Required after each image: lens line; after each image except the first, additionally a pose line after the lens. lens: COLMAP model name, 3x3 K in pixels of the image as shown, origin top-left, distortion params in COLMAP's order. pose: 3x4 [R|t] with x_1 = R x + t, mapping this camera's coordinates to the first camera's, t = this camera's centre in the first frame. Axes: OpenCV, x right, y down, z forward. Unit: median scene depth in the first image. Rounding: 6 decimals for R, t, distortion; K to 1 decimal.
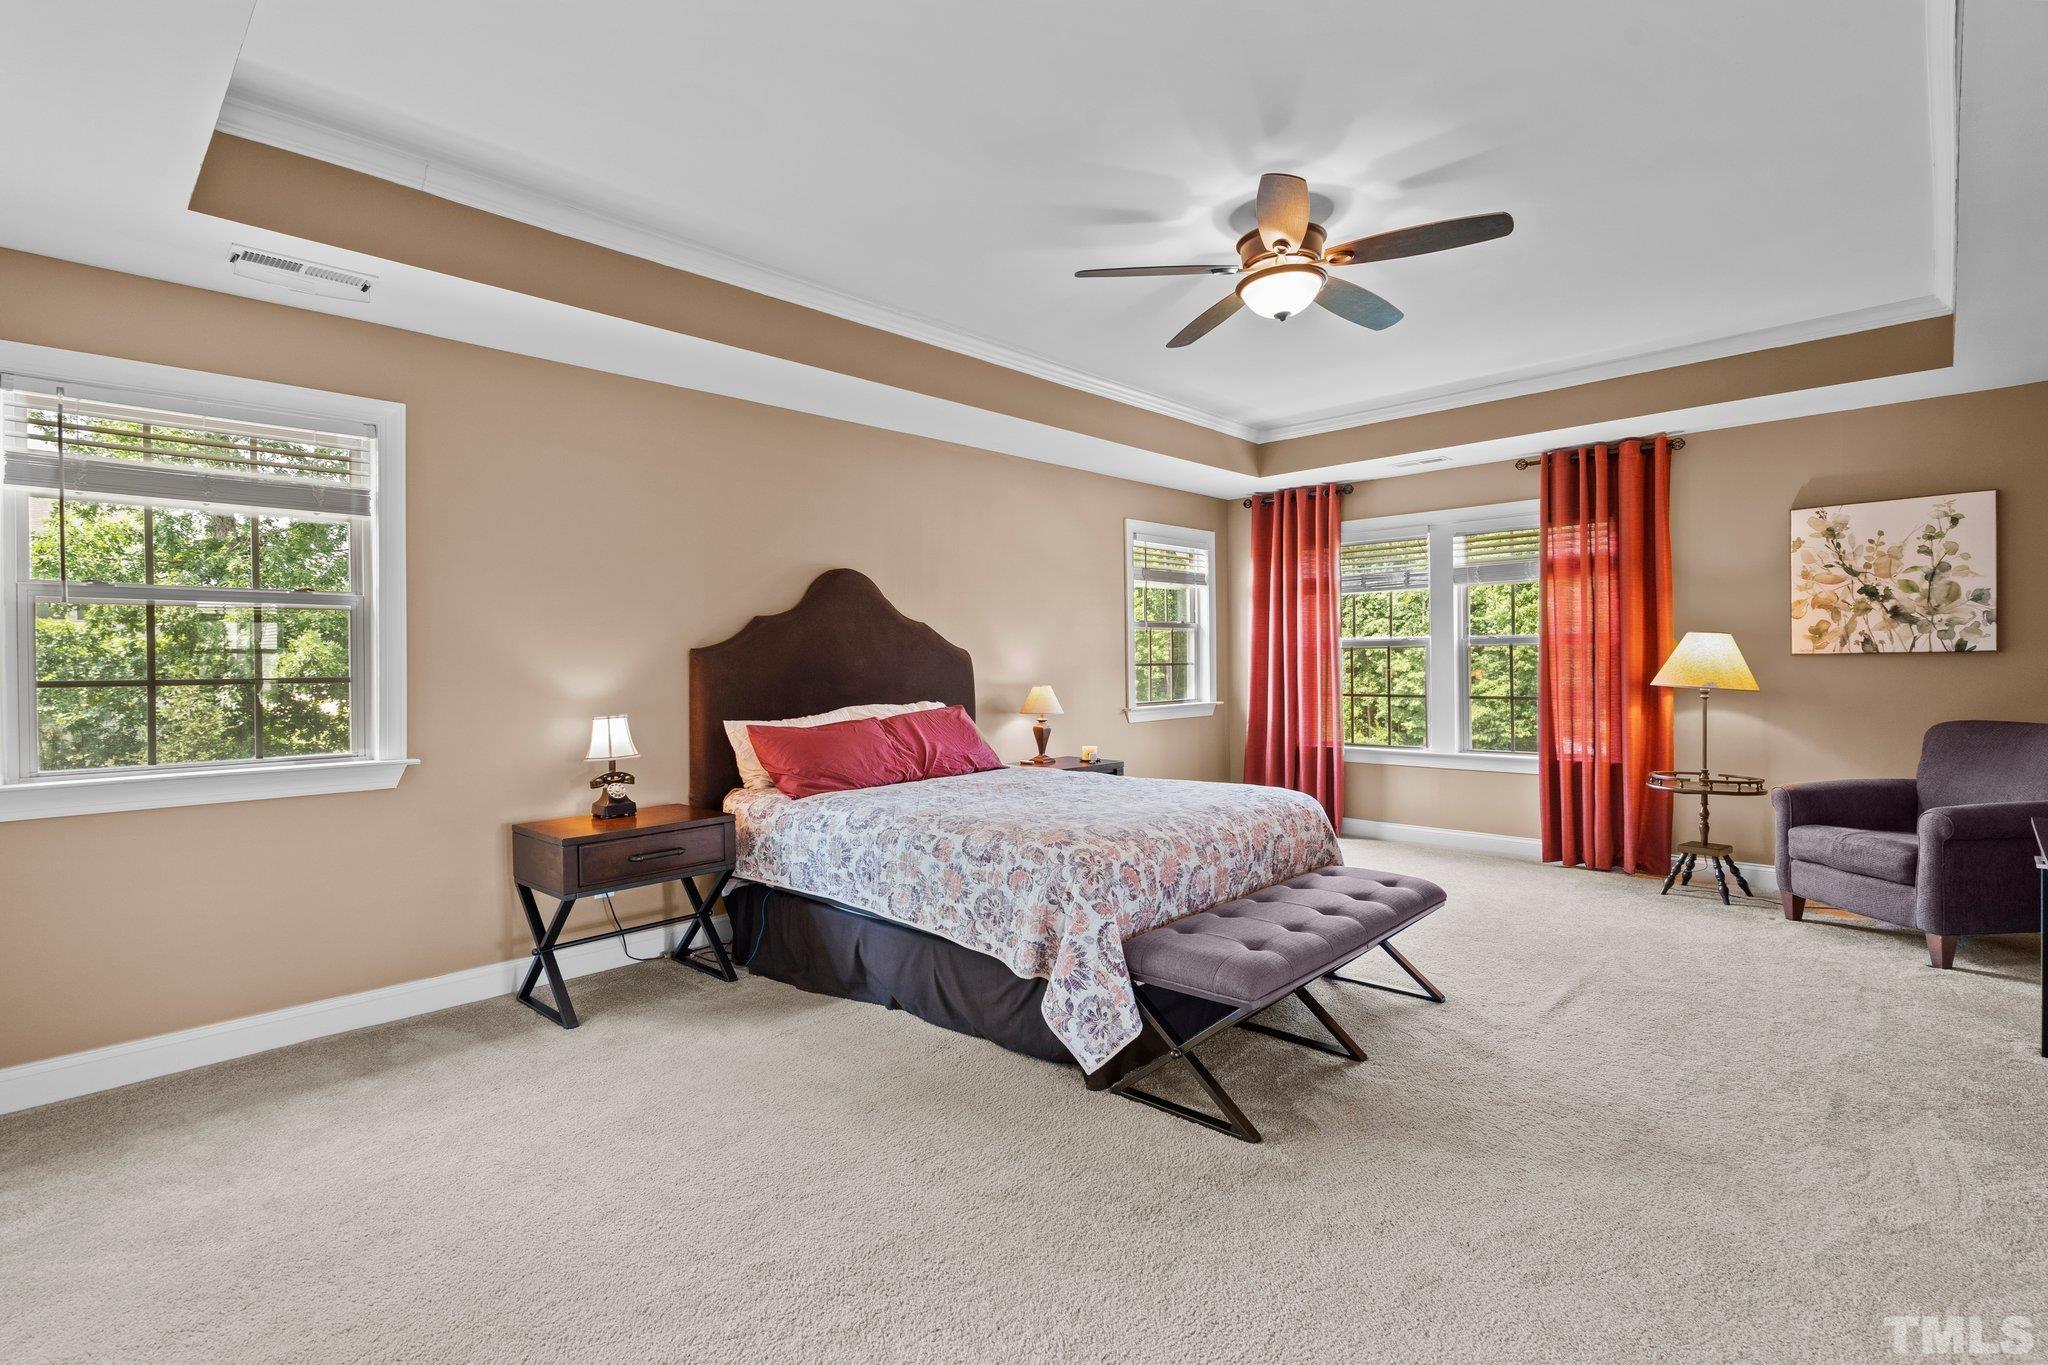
lens RADIAL K [[937.4, 0, 1026.4], [0, 937.4, 680.5], [0, 0, 1]] dist [-0.005723, 0.002038]
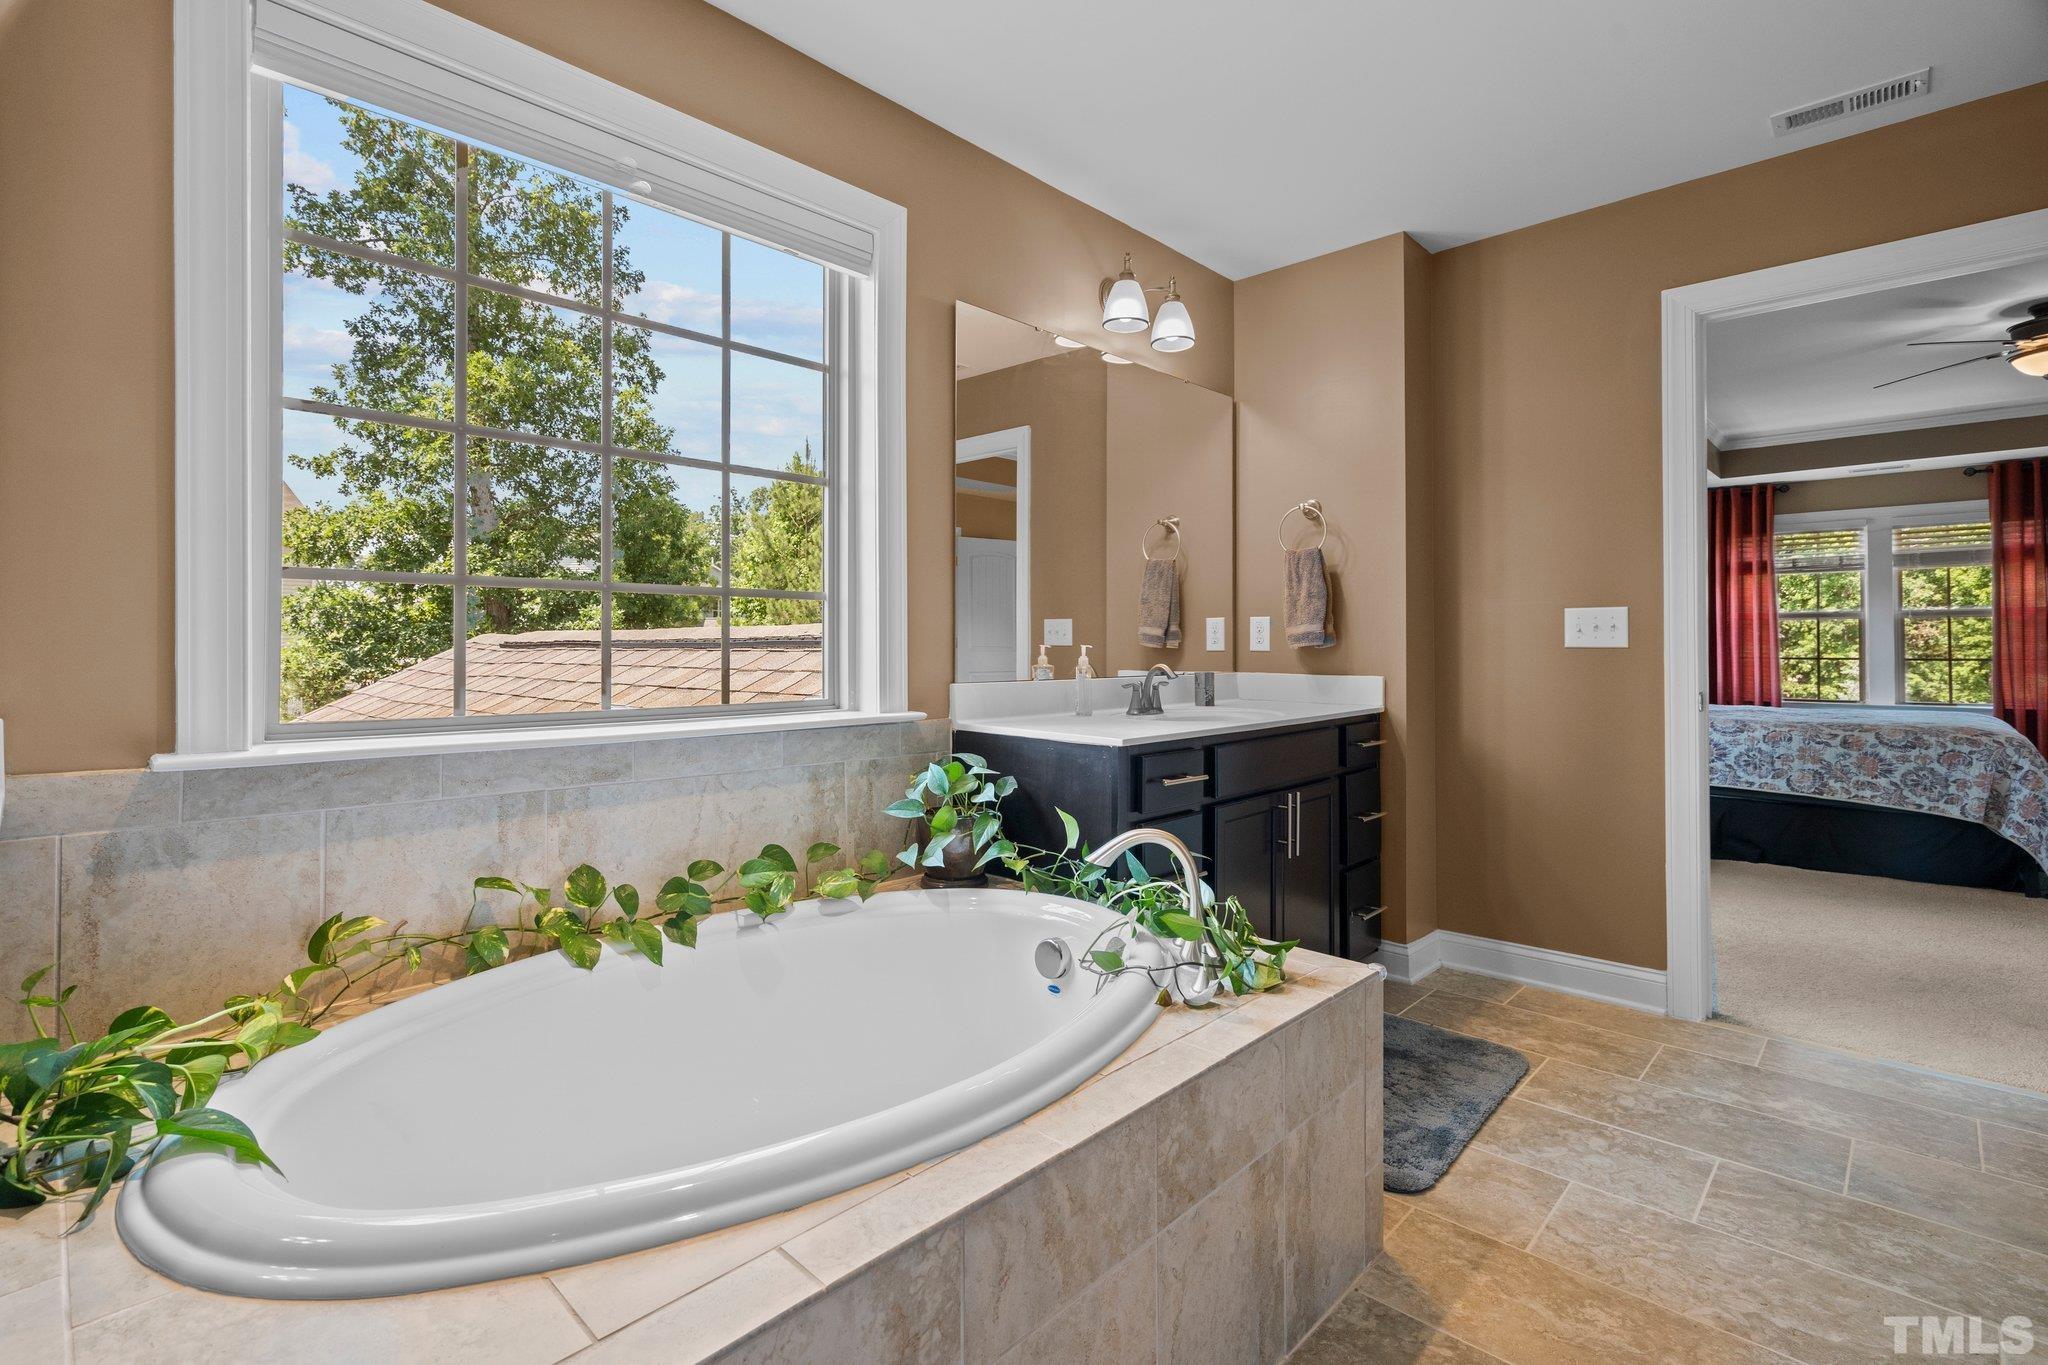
lens RADIAL K [[937.4, 0, 1021.7], [0, 937.4, 661.2], [0, 0, 1]] dist [-0.005723, 0.002038]
pose [[0.999926, 0.011848, 0.002799, -1.363927], [-0.011834, 0.999917, -0.005033, 0.077561], [-0.002858, 0.005000, 0.999983, -0.426806]]
